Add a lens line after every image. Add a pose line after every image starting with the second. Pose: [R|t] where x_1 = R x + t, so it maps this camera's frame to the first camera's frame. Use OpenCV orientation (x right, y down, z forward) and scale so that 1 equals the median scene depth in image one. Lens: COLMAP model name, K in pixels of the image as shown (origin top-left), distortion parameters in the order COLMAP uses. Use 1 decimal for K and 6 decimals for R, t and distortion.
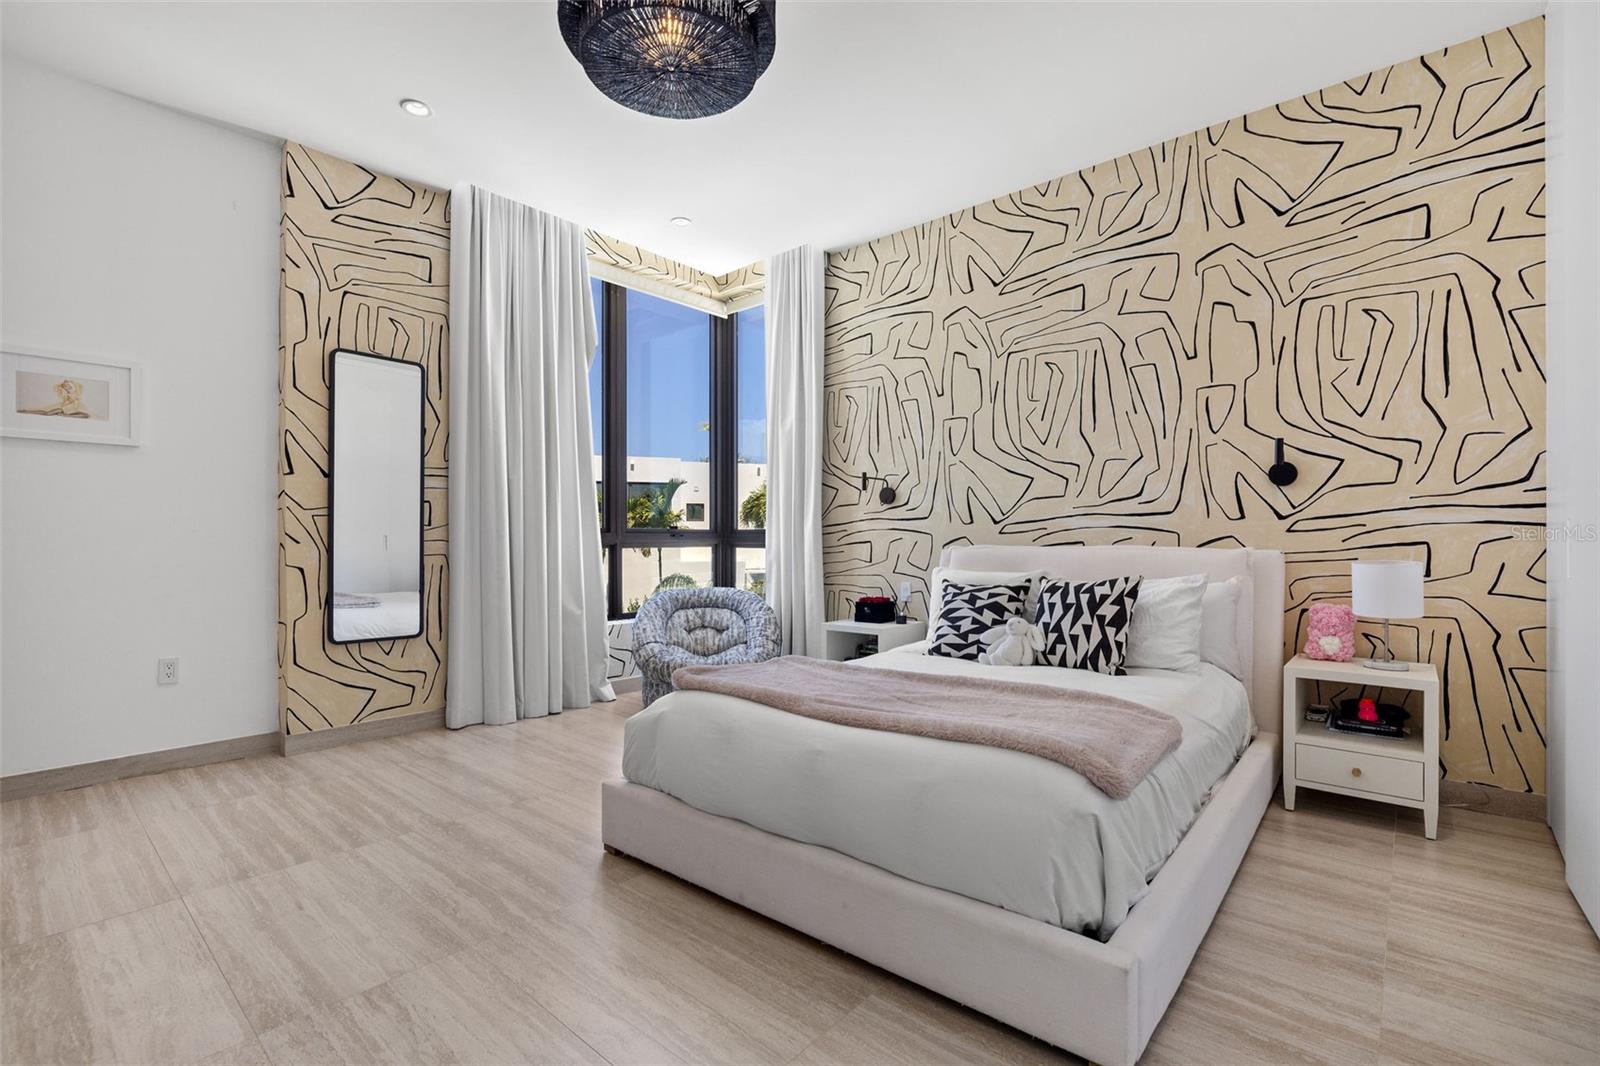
lens RADIAL K [[709.0, 0, 807.3], [0, 709.0, 539.1], [0, 0, 1]] dist [-0.005801, 0.000566]
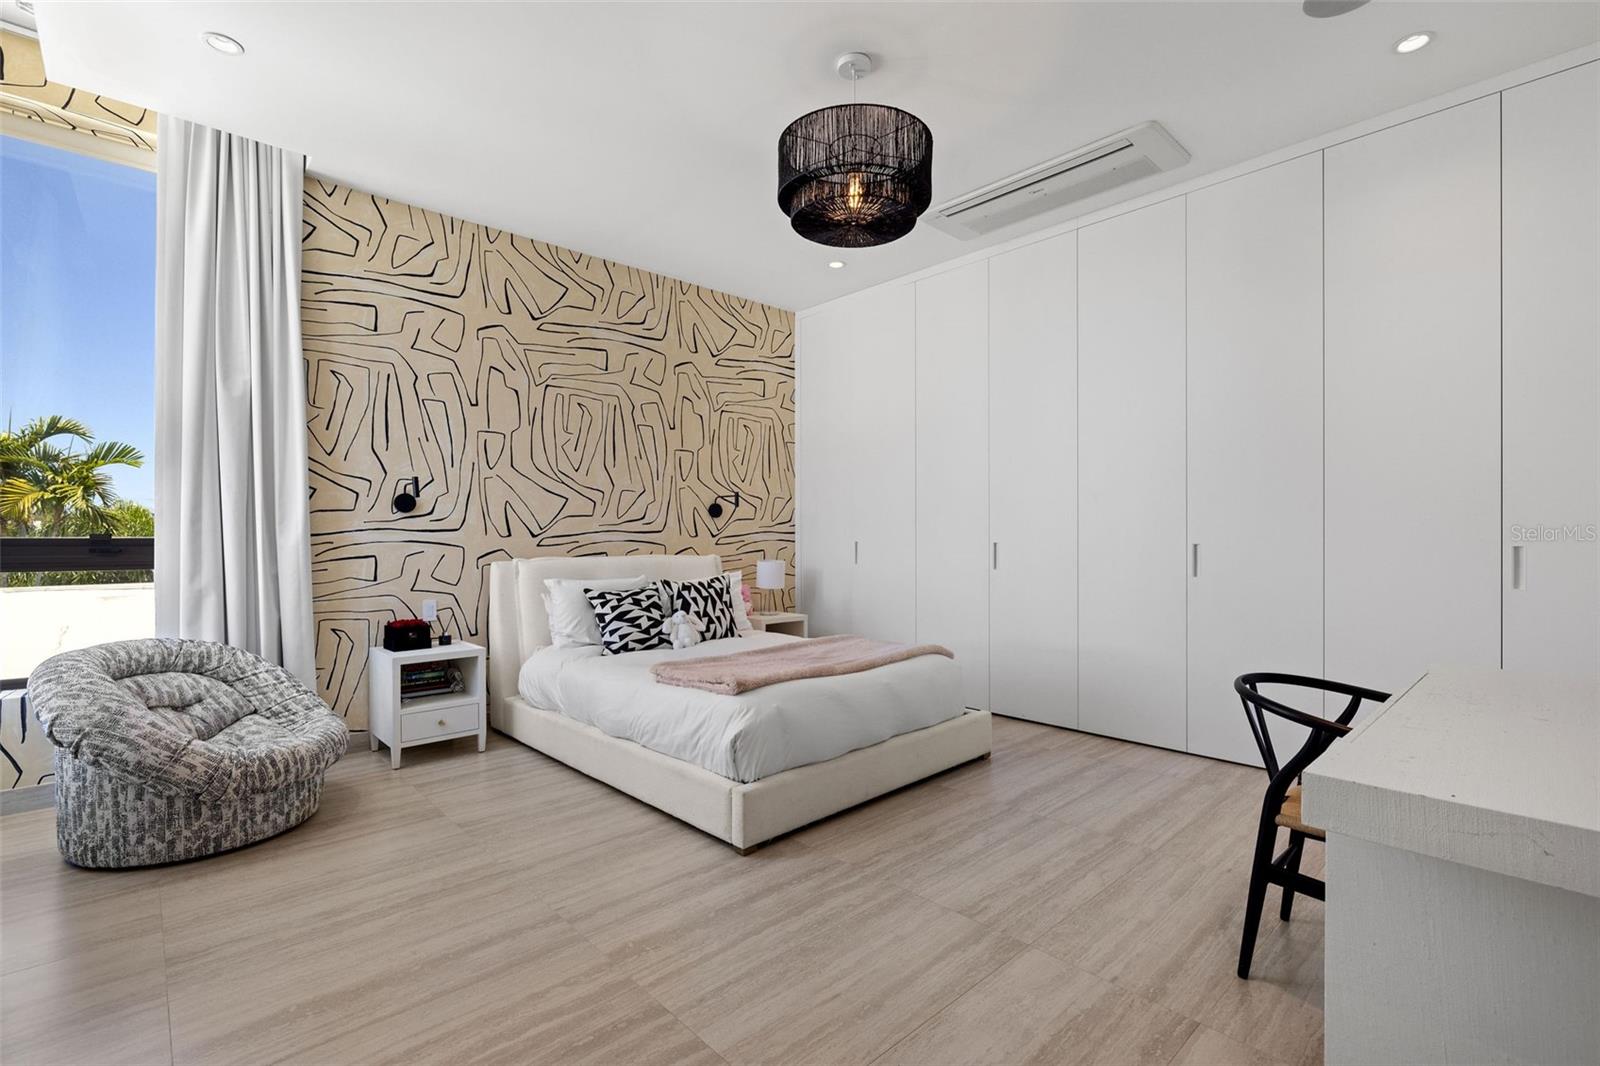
lens RADIAL K [[709.0, 0, 807.3], [0, 709.0, 539.1], [0, 0, 1]] dist [-0.005801, 0.000566]
pose [[0.118621, -0.003767, 0.992932, -0.991298], [-0.003282, 0.999986, 0.004186, -0.031617], [-0.992934, -0.003756, 0.118607, 0.579898]]
